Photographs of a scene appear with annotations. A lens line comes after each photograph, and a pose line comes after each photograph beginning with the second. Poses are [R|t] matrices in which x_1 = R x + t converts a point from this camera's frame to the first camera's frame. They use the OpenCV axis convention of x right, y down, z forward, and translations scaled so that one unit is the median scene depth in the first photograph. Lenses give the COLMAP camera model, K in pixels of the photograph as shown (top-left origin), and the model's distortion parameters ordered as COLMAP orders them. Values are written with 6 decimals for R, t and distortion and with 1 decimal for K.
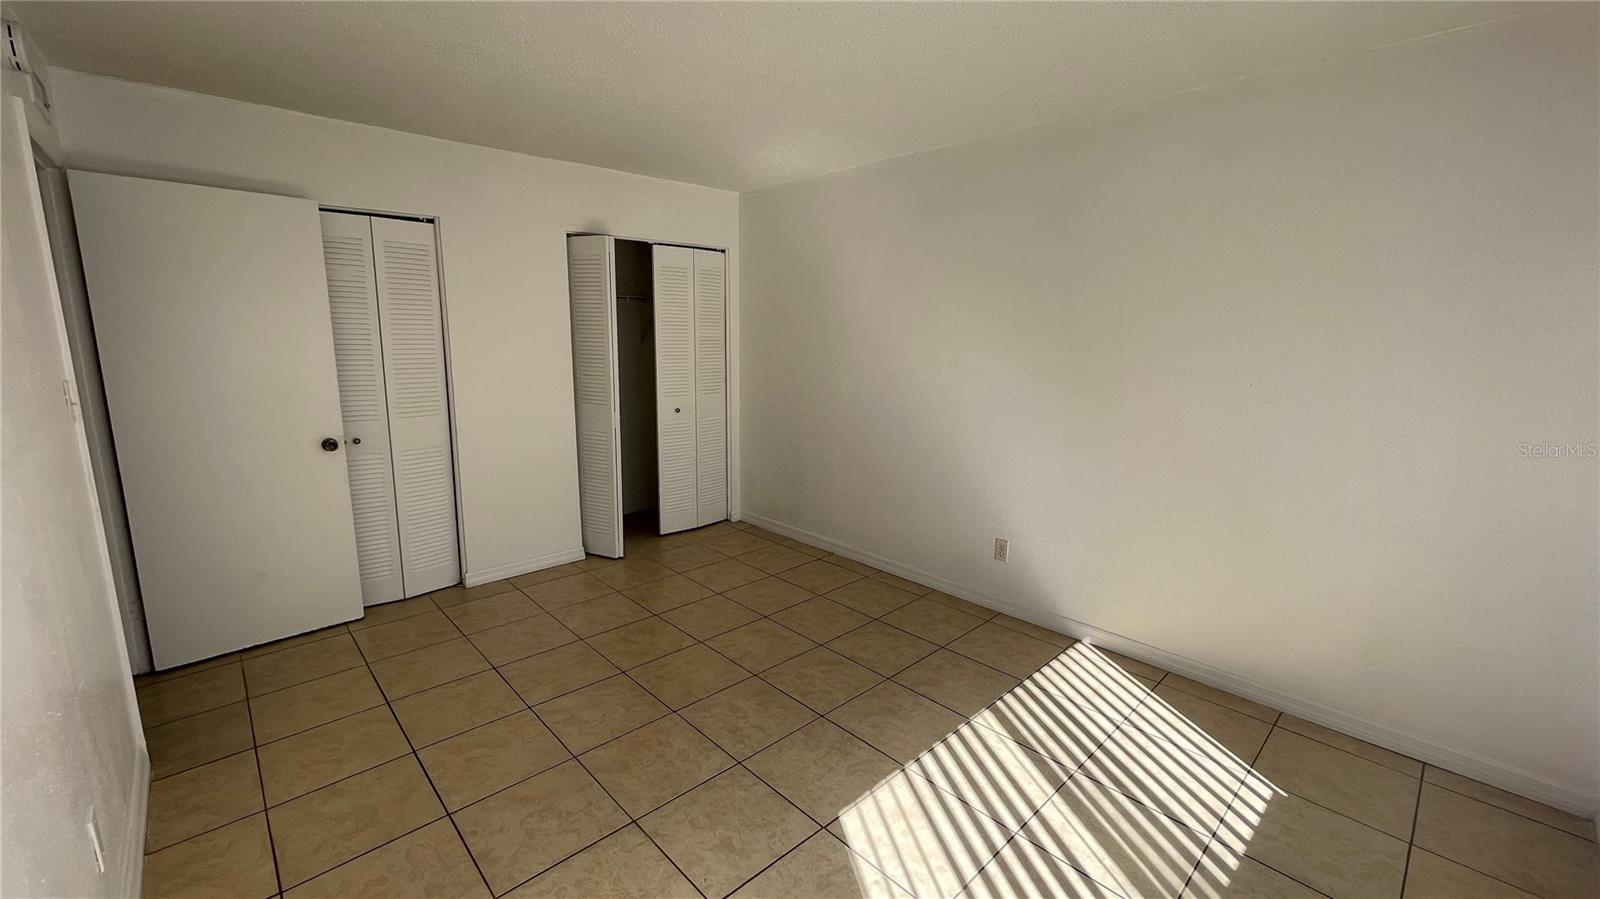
lens RADIAL K [[649.2, 0, 797.0], [0, 649.2, 443.8], [0, 0, 1]] dist [0.002063, -0.000168]
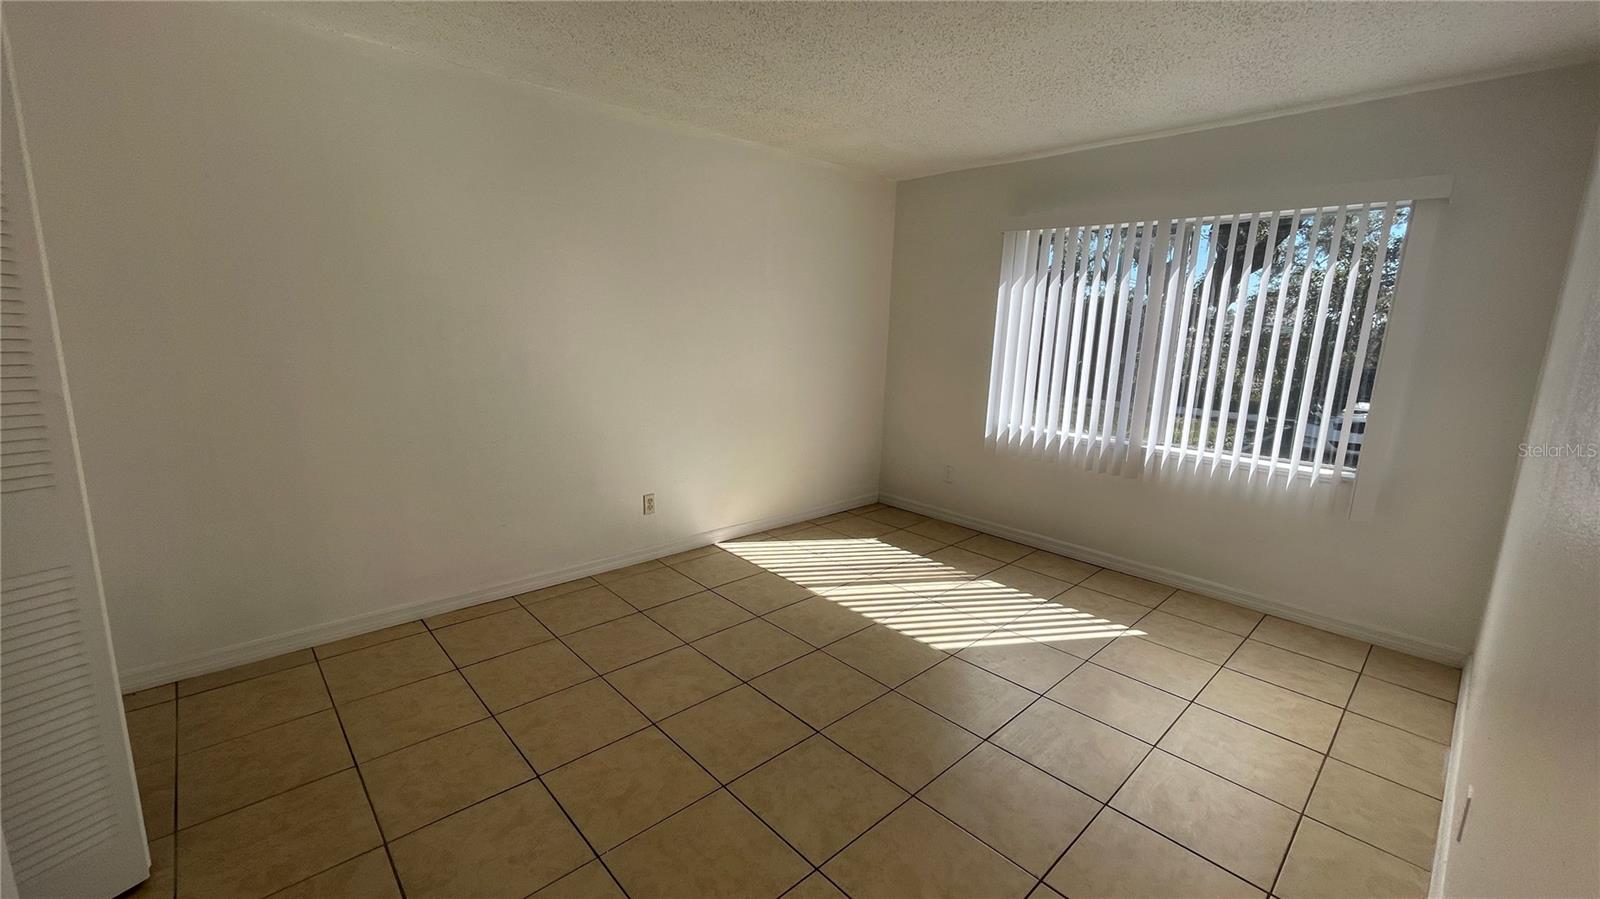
lens RADIAL K [[649.2, 0, 799.8], [0, 649.2, 444.8], [0, 0, 1]] dist [0.002063, -0.000168]
pose [[0.007500, -0.200397, 0.979686, -0.790623], [0.147828, 0.969171, 0.197114, -0.118408], [-0.988985, 0.143347, 0.036893, 0.755863]]
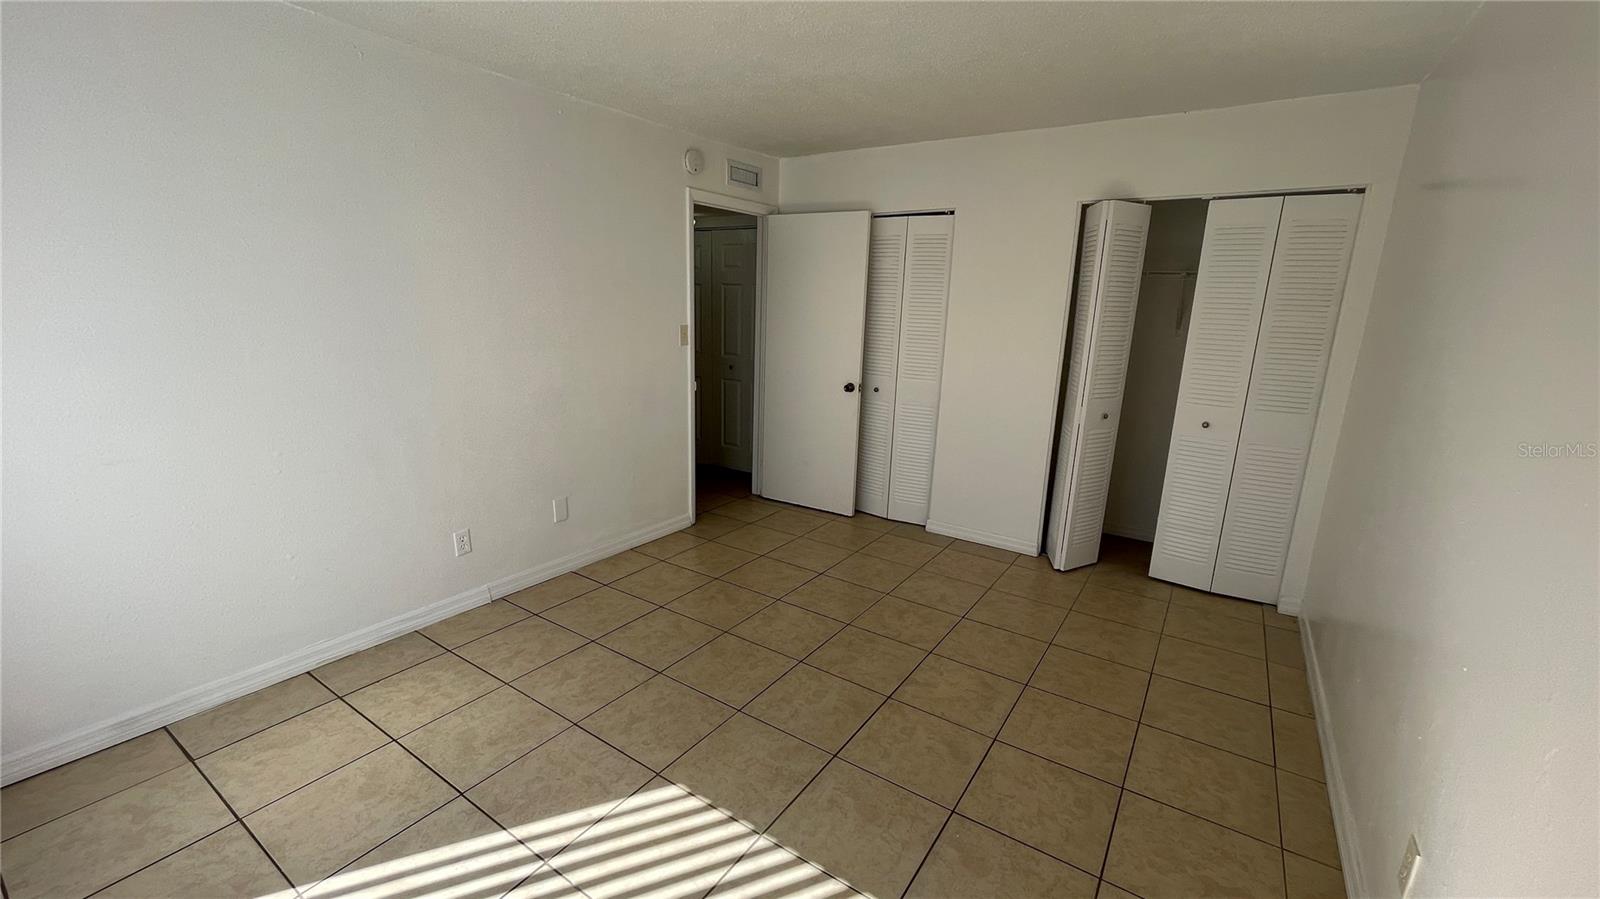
lens RADIAL K [[649.2, 0, 799.4], [0, 649.2, 448.9], [0, 0, 1]] dist [0.002063, -0.000168]
pose [[0.220620, 0.215008, -0.951367, 0.606626], [-0.200149, 0.964623, 0.171590, -0.087109], [0.954603, 0.152559, 0.255848, 0.542540]]
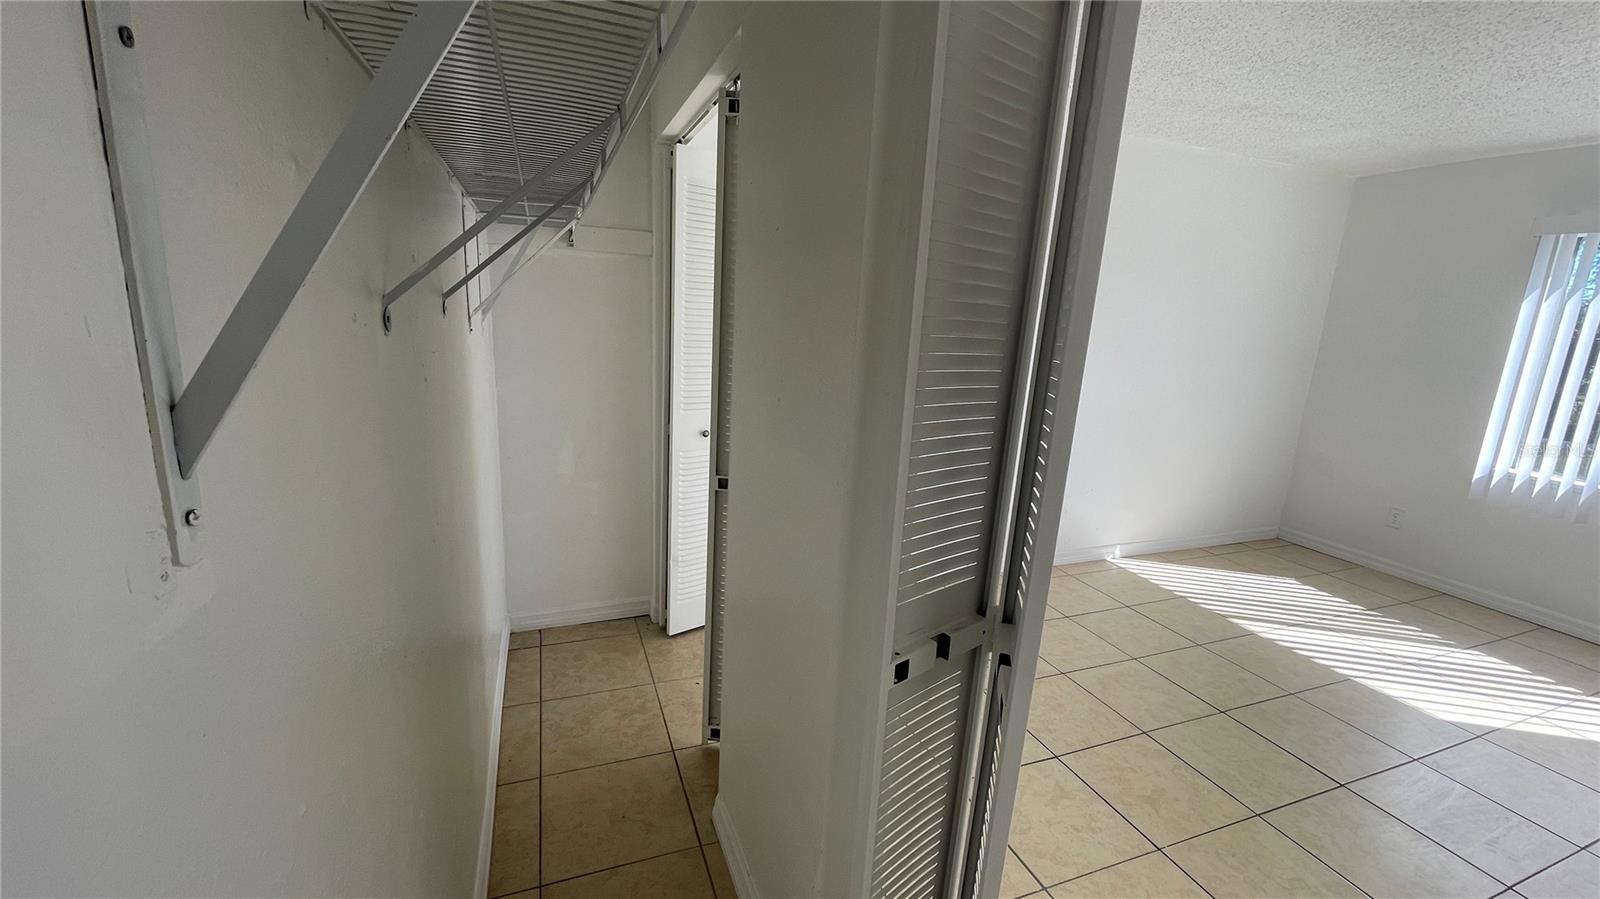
lens RADIAL K [[649.2, 0, 795.5], [0, 649.2, 446.0], [0, 0, 1]] dist [0.002063, -0.000168]
pose [[0.377921, -0.192149, 0.905679, -0.916654], [0.121601, 0.980054, 0.157186, -0.191190], [-0.917817, 0.050728, 0.393749, 1.045580]]
